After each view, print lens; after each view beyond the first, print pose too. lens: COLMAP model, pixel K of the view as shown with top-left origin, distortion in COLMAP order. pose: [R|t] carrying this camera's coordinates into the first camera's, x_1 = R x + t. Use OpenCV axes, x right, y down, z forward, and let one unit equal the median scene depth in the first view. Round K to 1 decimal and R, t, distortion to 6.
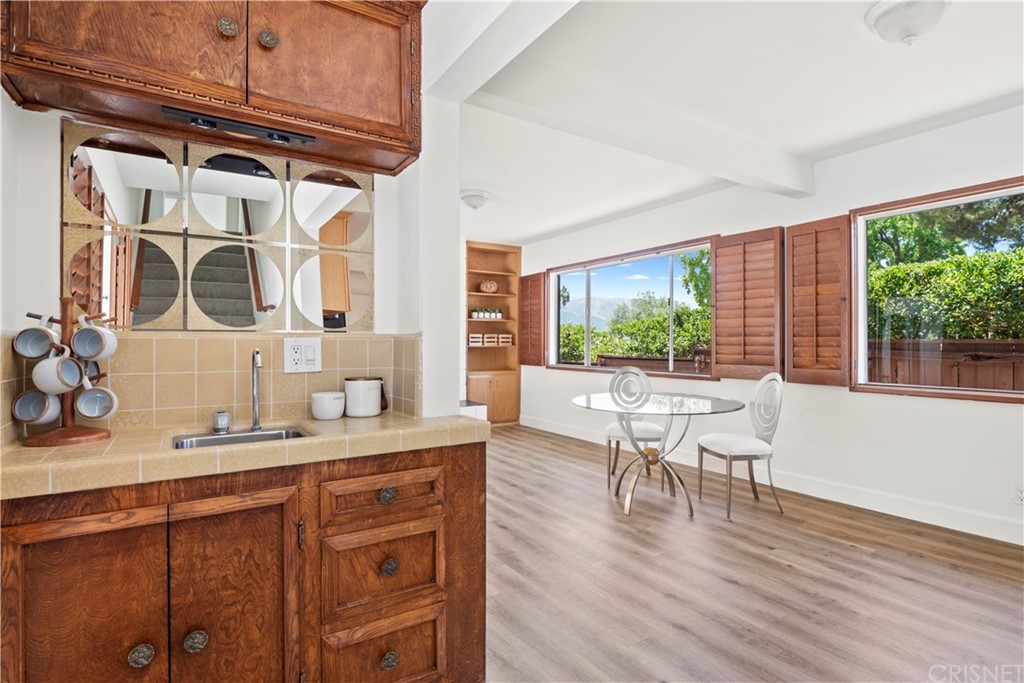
lens RADIAL K [[498.1, 0, 507.7], [0, 498.1, 343.0], [0, 0, 1]] dist [-0.014867, -0.001261]
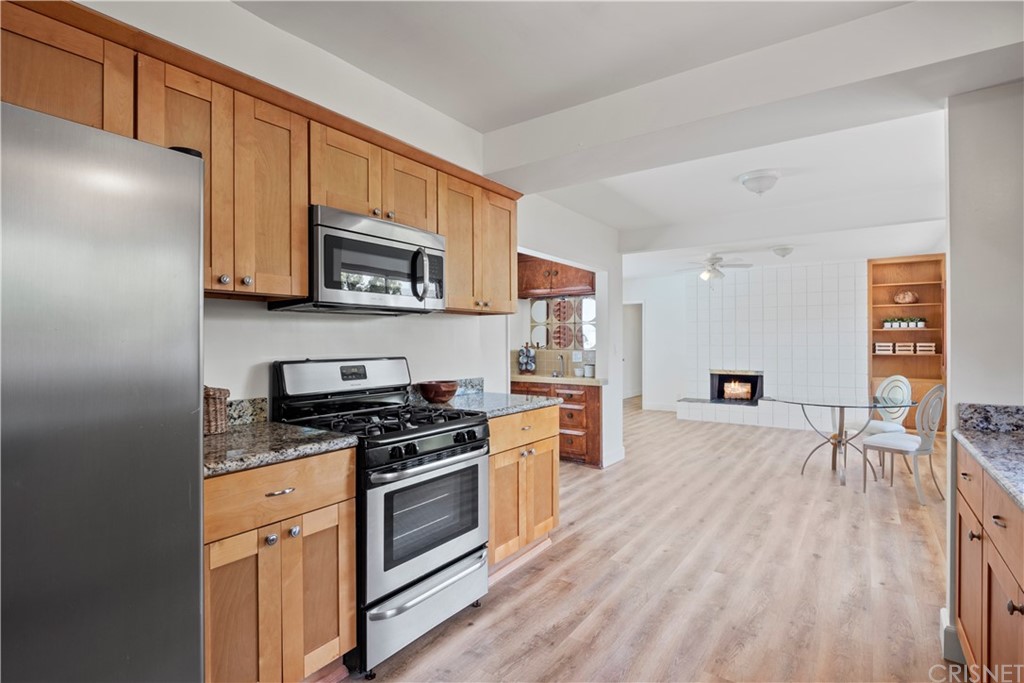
lens RADIAL K [[501.2, 0, 506.1], [0, 501.2, 340.8], [0, 0, 1]] dist [-0.005175, -0.006678]
pose [[0.366151, -0.003886, -0.930548, 2.481944], [-0.000955, 0.999989, -0.004552, -0.064480], [0.930555, 0.002555, 0.366143, -0.639548]]
